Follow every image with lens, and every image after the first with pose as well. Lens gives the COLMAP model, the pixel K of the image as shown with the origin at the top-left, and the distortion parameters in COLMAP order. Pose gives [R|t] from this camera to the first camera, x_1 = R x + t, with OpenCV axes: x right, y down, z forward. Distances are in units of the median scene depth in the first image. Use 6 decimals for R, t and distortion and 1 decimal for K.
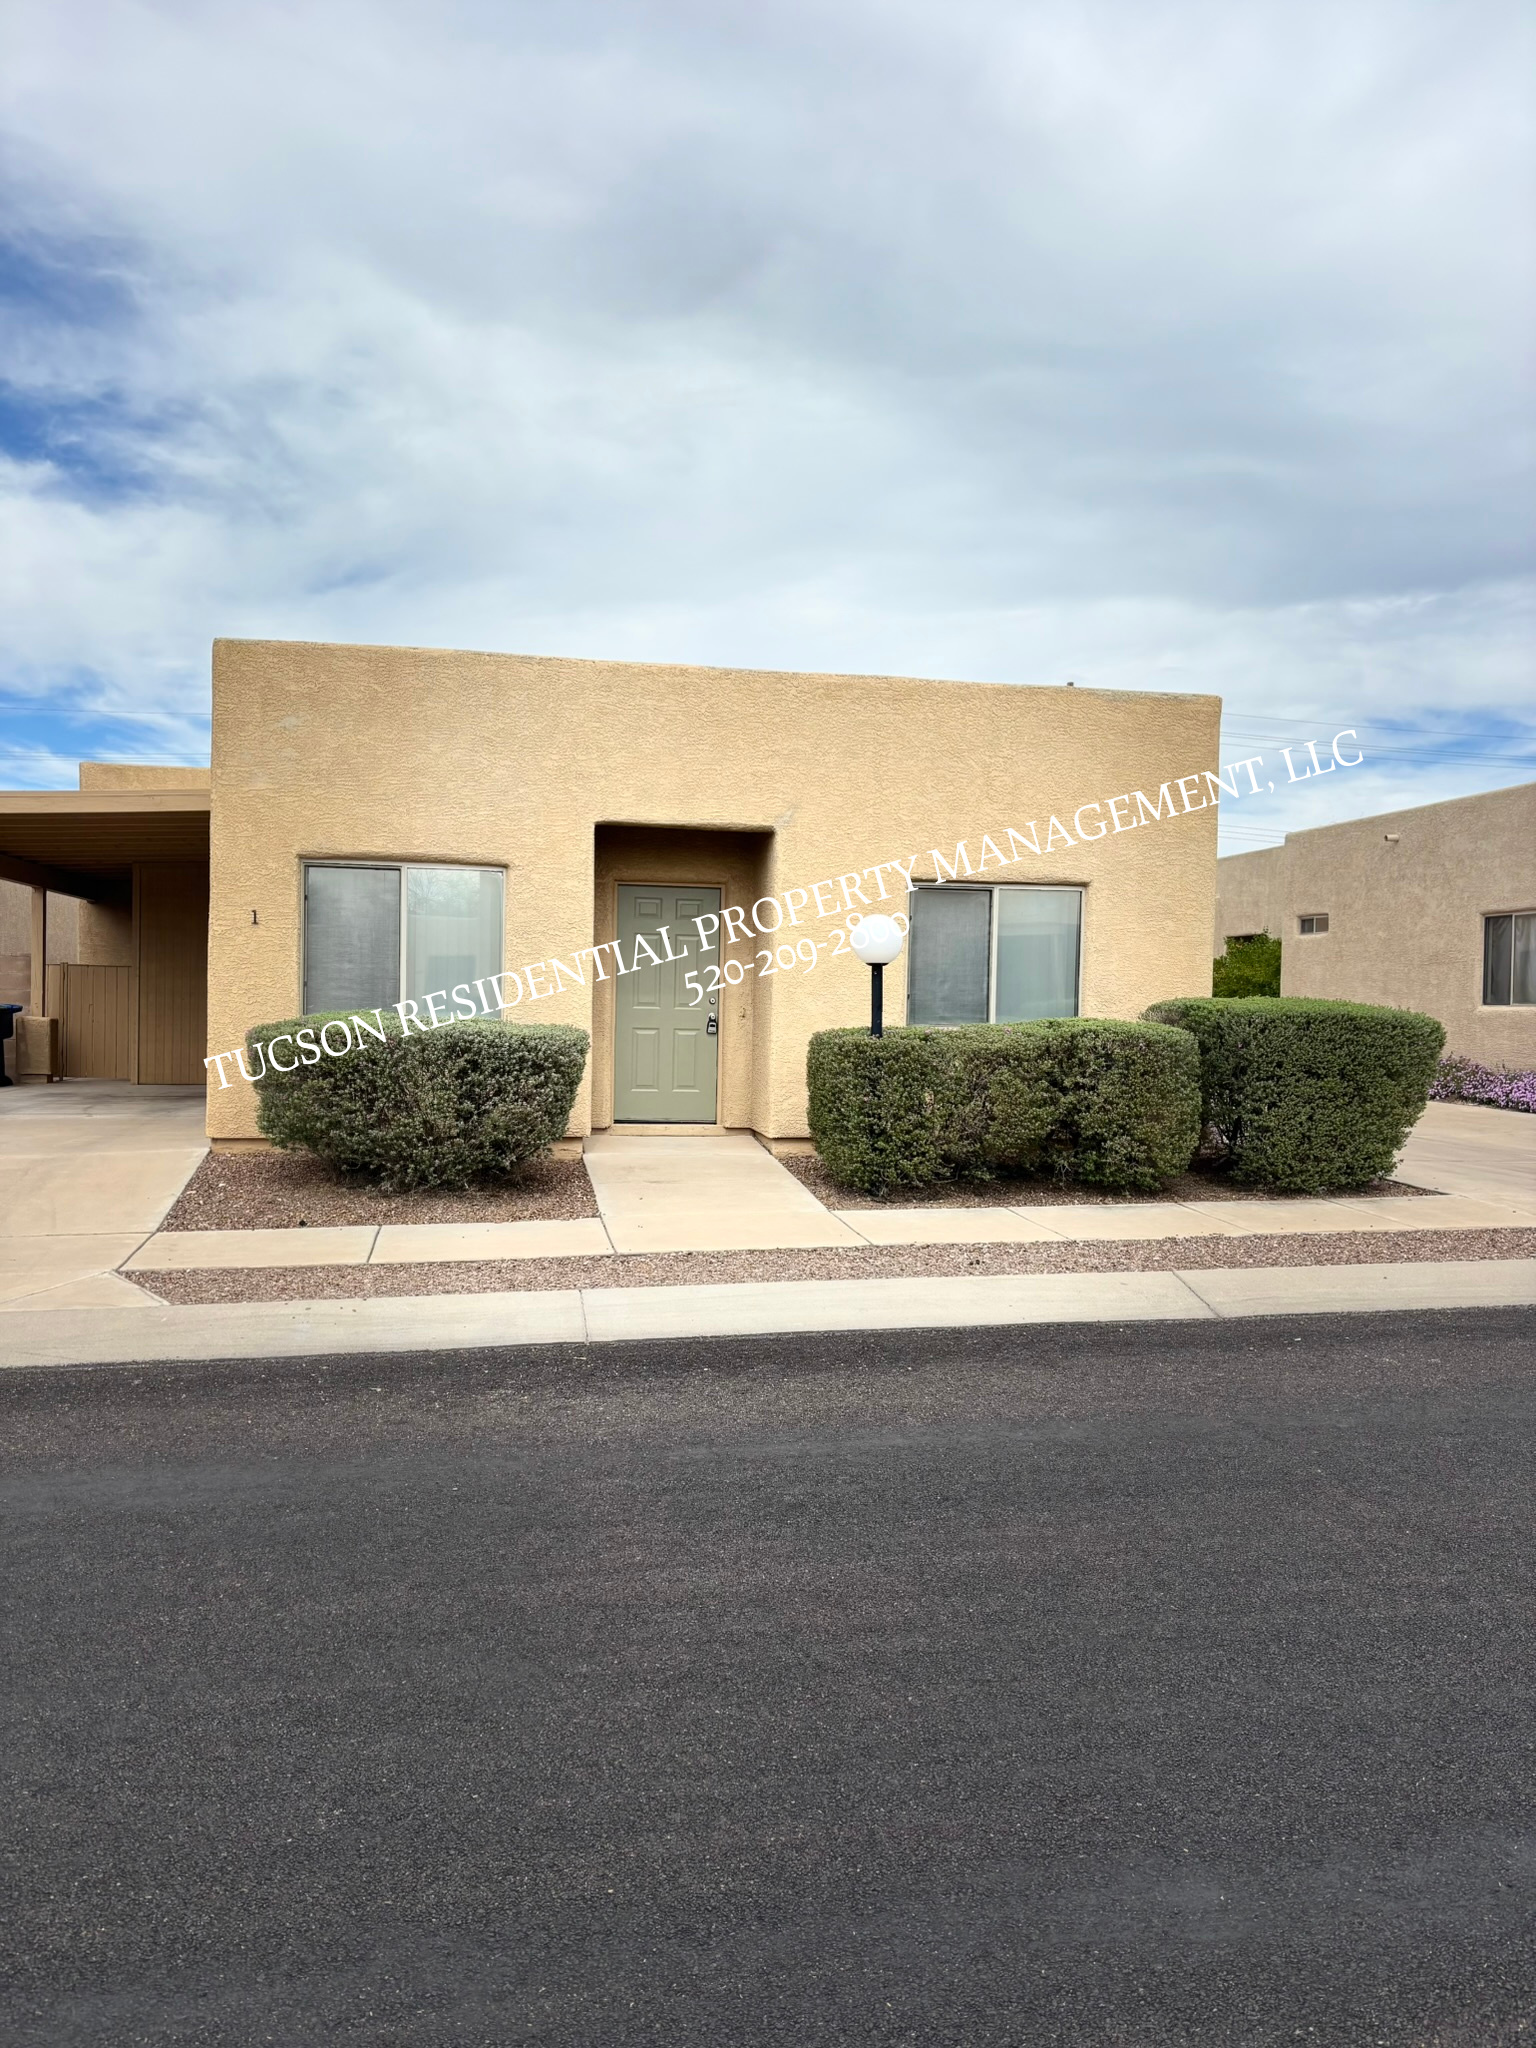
lens RADIAL K [[1559.0, 0, 766.7], [0, 1559.0, 1084.8], [0, 0, 1]] dist [0.031712, -0.000414]
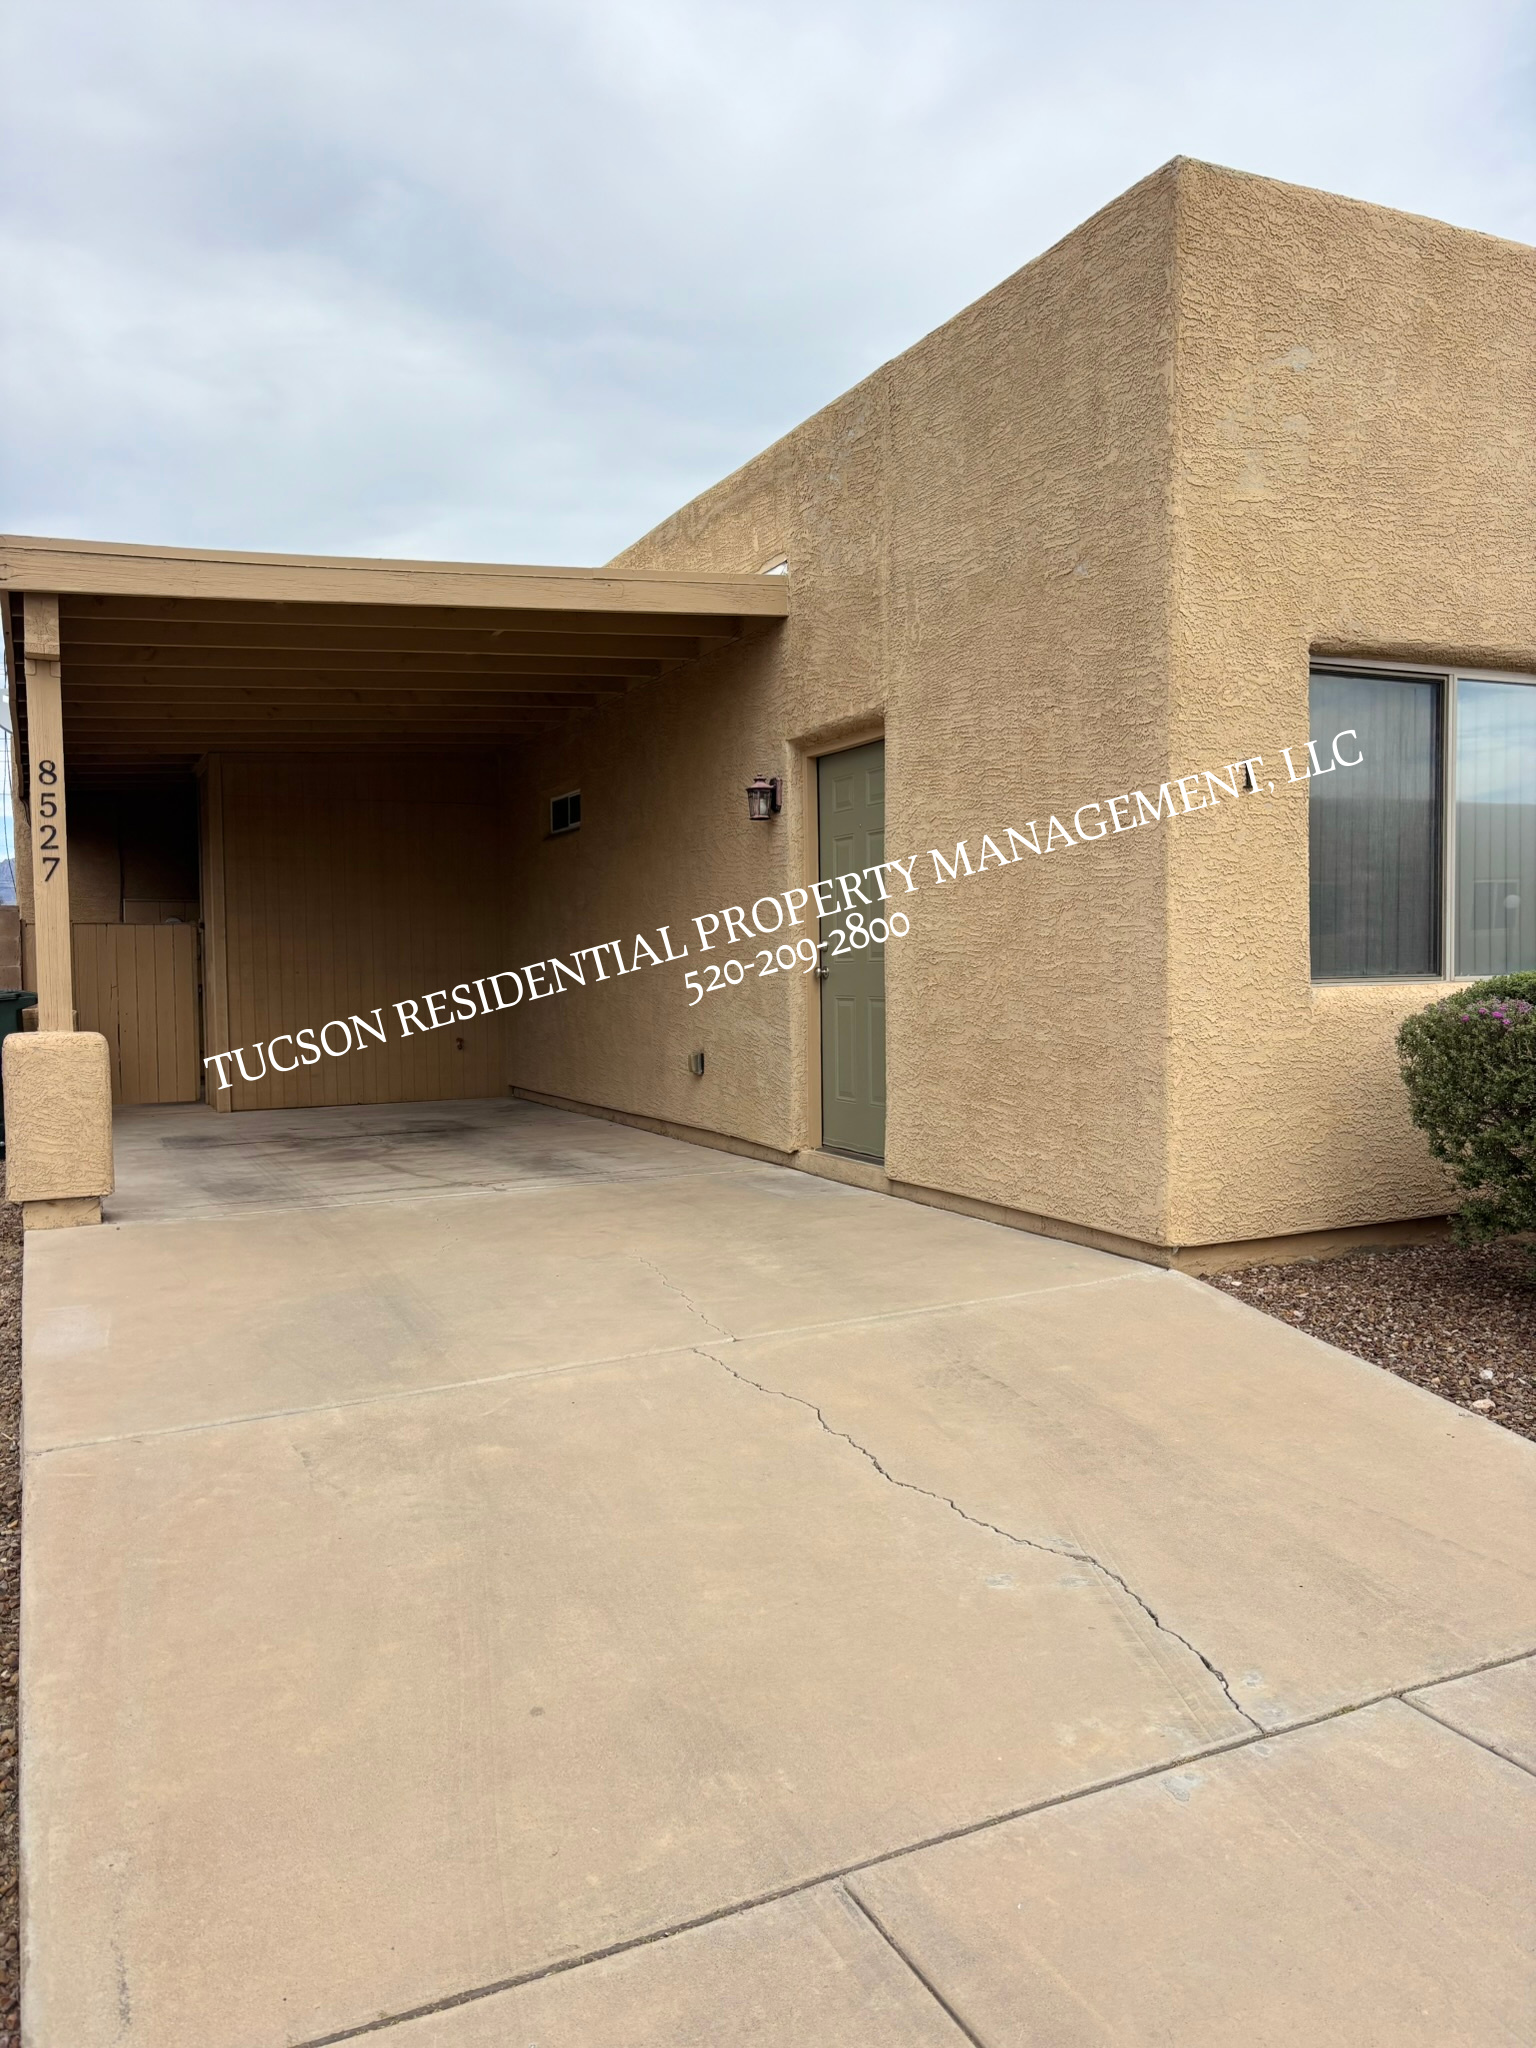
lens RADIAL K [[1548.4, 0, 773.4], [0, 1548.4, 1017.9], [0, 0, 1]] dist [0.048907, -0.042489]
pose [[0.969292, -0.041374, 0.242406, -0.571102], [0.044852, 0.998954, -0.008845, -0.035876], [-0.241786, 0.019446, 0.970135, 0.574485]]
